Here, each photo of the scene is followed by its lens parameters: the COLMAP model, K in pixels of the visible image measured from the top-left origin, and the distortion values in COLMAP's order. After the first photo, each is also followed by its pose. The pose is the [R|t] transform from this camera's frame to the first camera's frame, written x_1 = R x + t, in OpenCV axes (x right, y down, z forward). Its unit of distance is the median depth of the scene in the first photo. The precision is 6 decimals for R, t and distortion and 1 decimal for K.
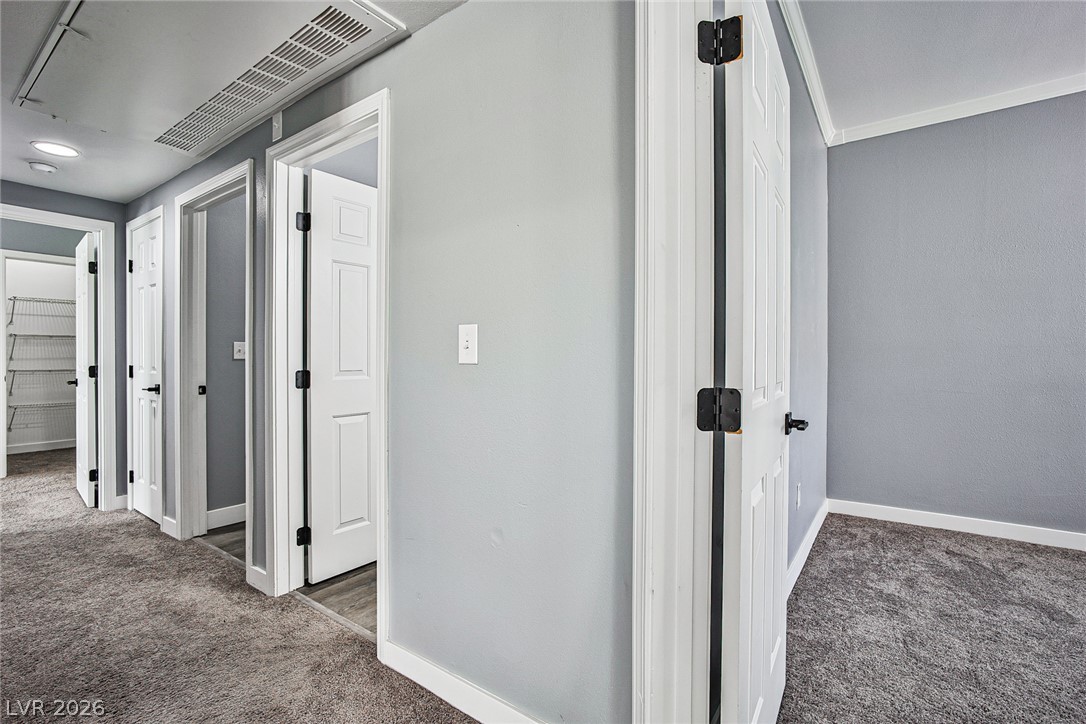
lens RADIAL K [[481.2, 0, 545.8], [0, 481.2, 360.1], [0, 0, 1]] dist [-0.035306, 0.014041]
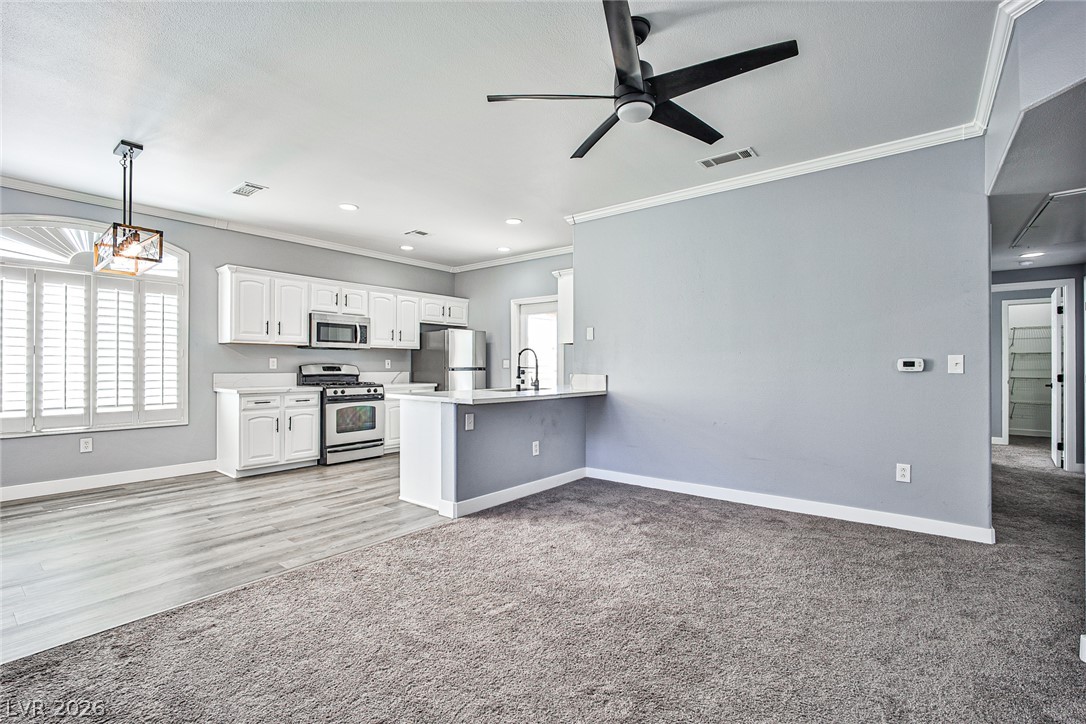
lens RADIAL K [[502.1, 0, 545.3], [0, 502.1, 363.4], [0, 0, 1]] dist [-0.035060, 0.014797]
pose [[-0.038888, -0.005990, -0.999226, 0.784568], [-0.009577, 0.999938, -0.005621, 0.001592], [0.999198, 0.009351, -0.038943, -0.682168]]
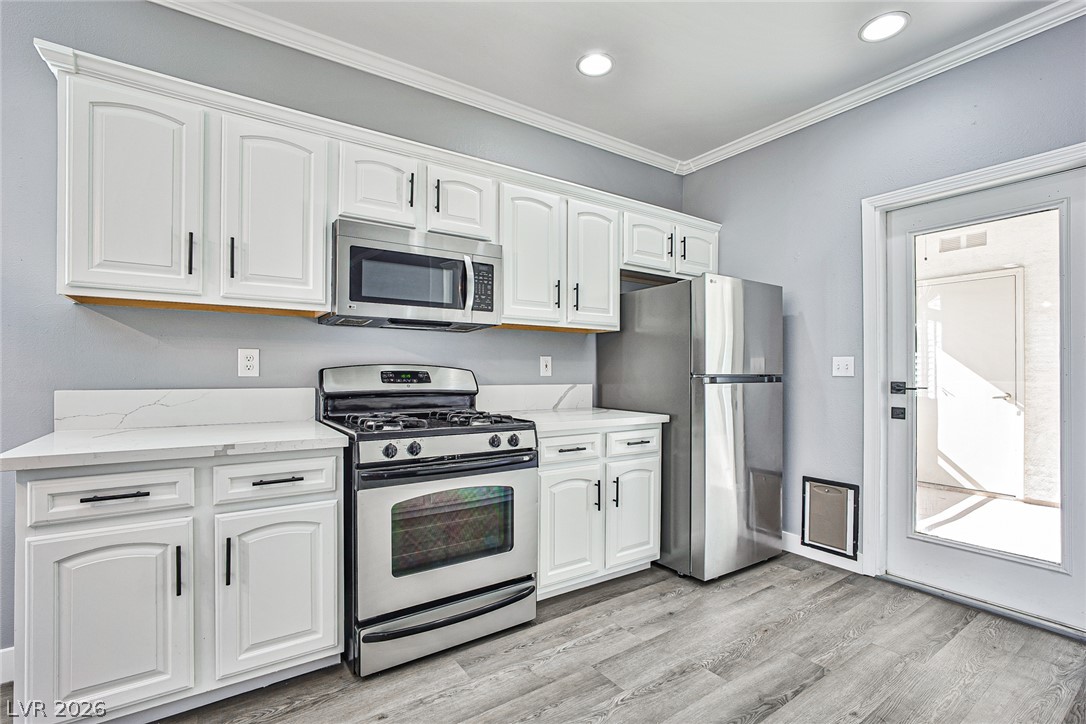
lens RADIAL K [[493.2, 0, 547.2], [0, 493.2, 364.2], [0, 0, 1]] dist [-0.024591, 0.010354]
pose [[-0.353039, -0.015077, -0.935487, -0.546734], [-0.011257, 0.999866, -0.011866, 0.006195], [0.935541, 0.006342, -0.353161, -1.142663]]
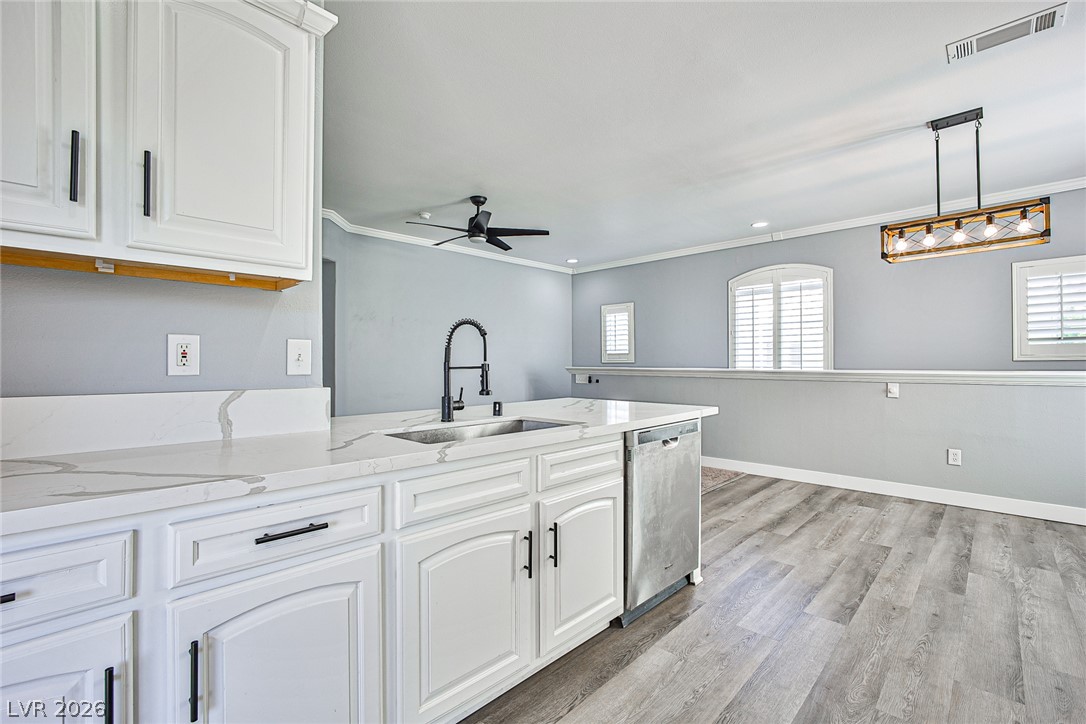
lens RADIAL K [[488.0, 0, 538.9], [0, 488.0, 360.4], [0, 0, 1]] dist [-0.033967, 0.012309]
pose [[0.153633, 0.008094, 0.988095, -1.452442], [0.010650, 0.999895, -0.009847, 0.005060], [-0.988071, 0.012036, 0.153531, -0.996718]]
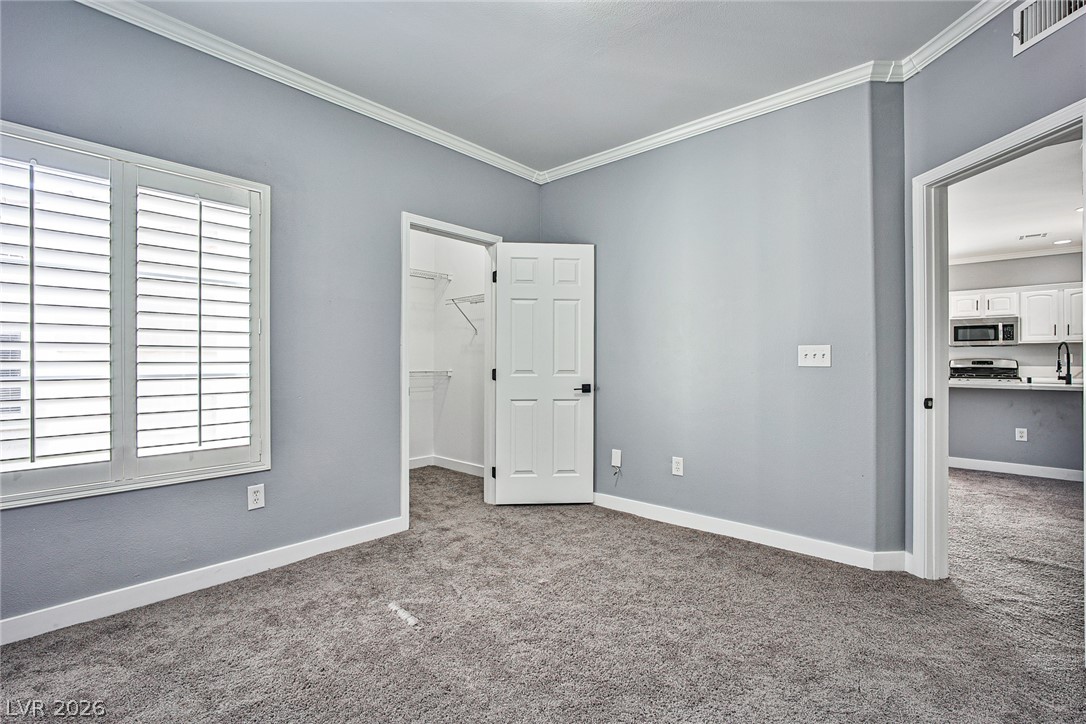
lens RADIAL K [[503.3, 0, 535.0], [0, 503.3, 360.4], [0, 0, 1]] dist [-0.048389, 0.020918]
pose [[-0.994375, 0.002448, 0.105890, 0.707086], [0.003052, 0.999980, 0.005543, -0.010905], [-0.105874, 0.005835, -0.994362, 0.970319]]
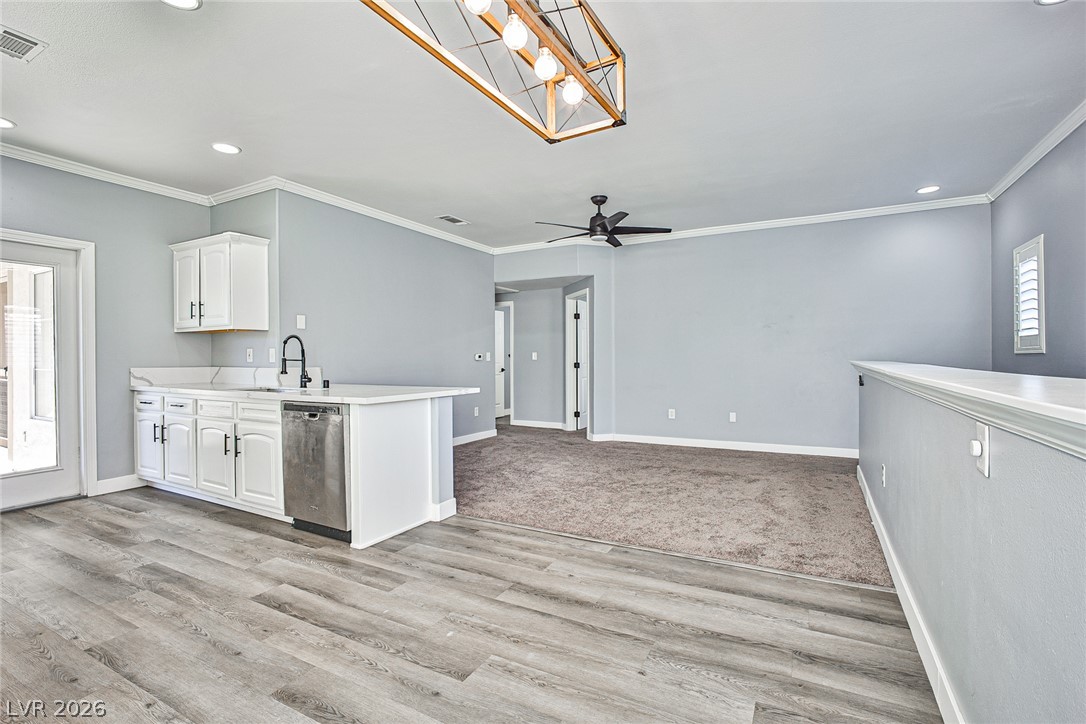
lens RADIAL K [[481.2, 0, 545.8], [0, 481.2, 360.1], [0, 0, 1]] dist [-0.035306, 0.014041]
pose [[0.990701, -0.005194, 0.135956, -0.363007], [0.005932, 0.999970, -0.005023, 0.016606], [-0.135925, 0.005783, 0.990702, -2.099739]]
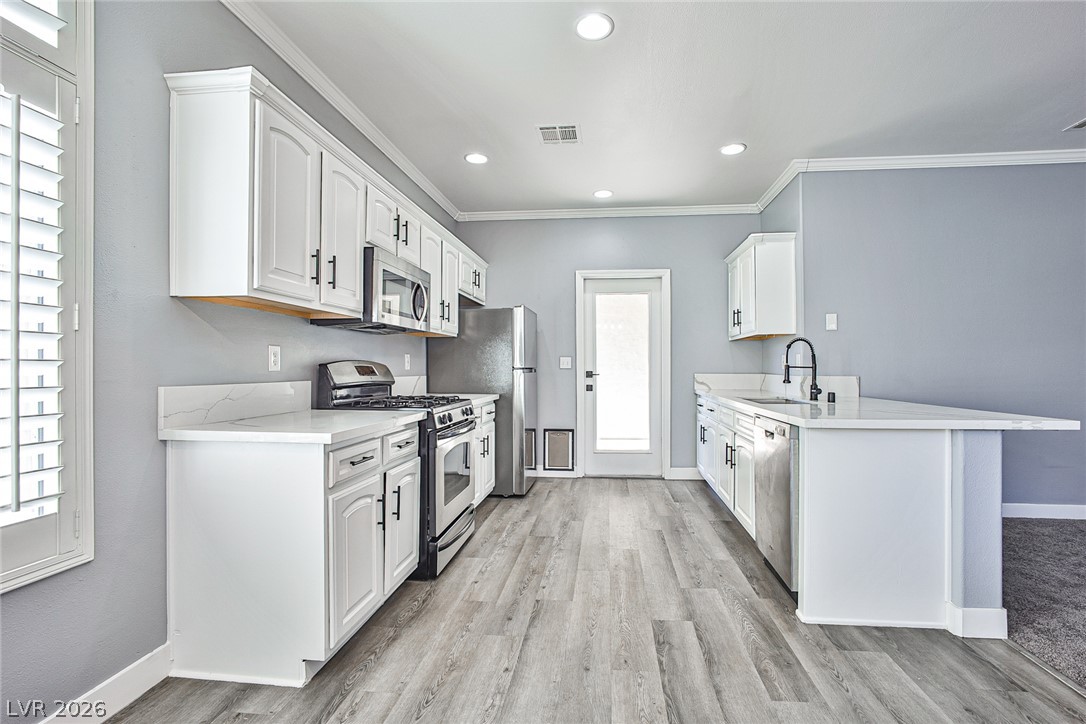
lens RADIAL K [[508.5, 0, 578.9], [0, 508.5, 365.5], [0, 0, 1]] dist [-0.032853, 0.014436]
pose [[0.523305, -0.004411, -0.852134, -0.149390], [-0.005965, 0.999943, -0.008839, 0.015823], [0.852125, 0.009709, 0.523249, -1.791552]]
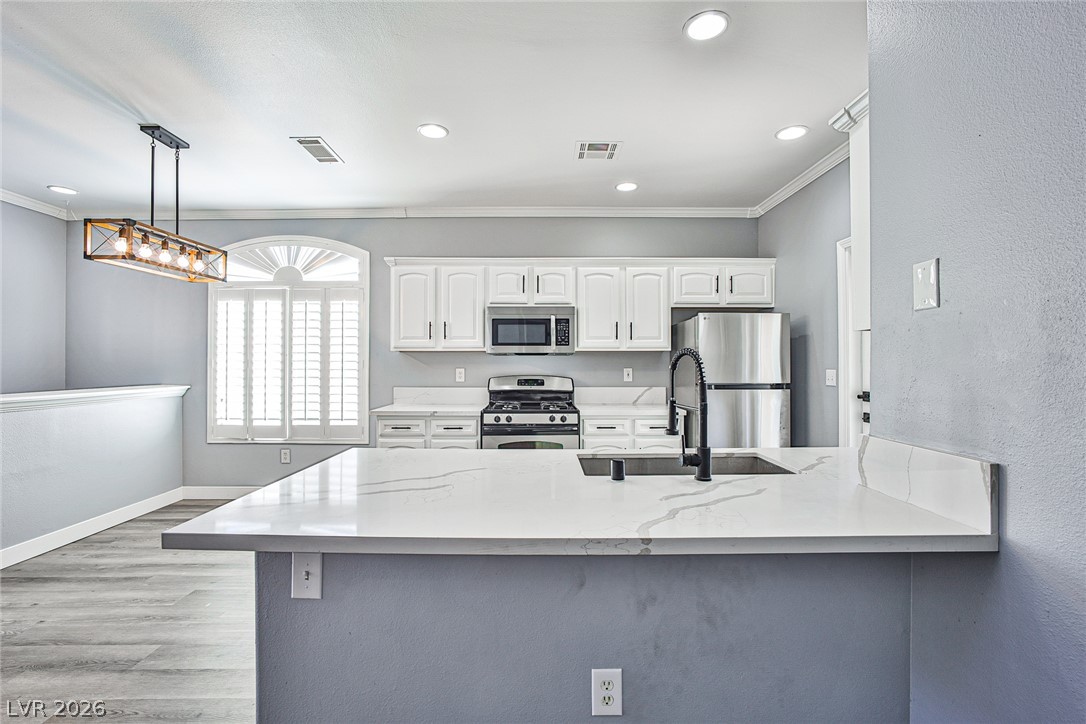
lens RADIAL K [[488.0, 0, 538.9], [0, 488.0, 360.4], [0, 0, 1]] dist [-0.033967, 0.012309]
pose [[-0.812939, -0.002782, -0.582342, -0.395421], [-0.003549, 0.999994, 0.000177, -0.043848], [0.582338, 0.002210, -0.812944, -0.461549]]
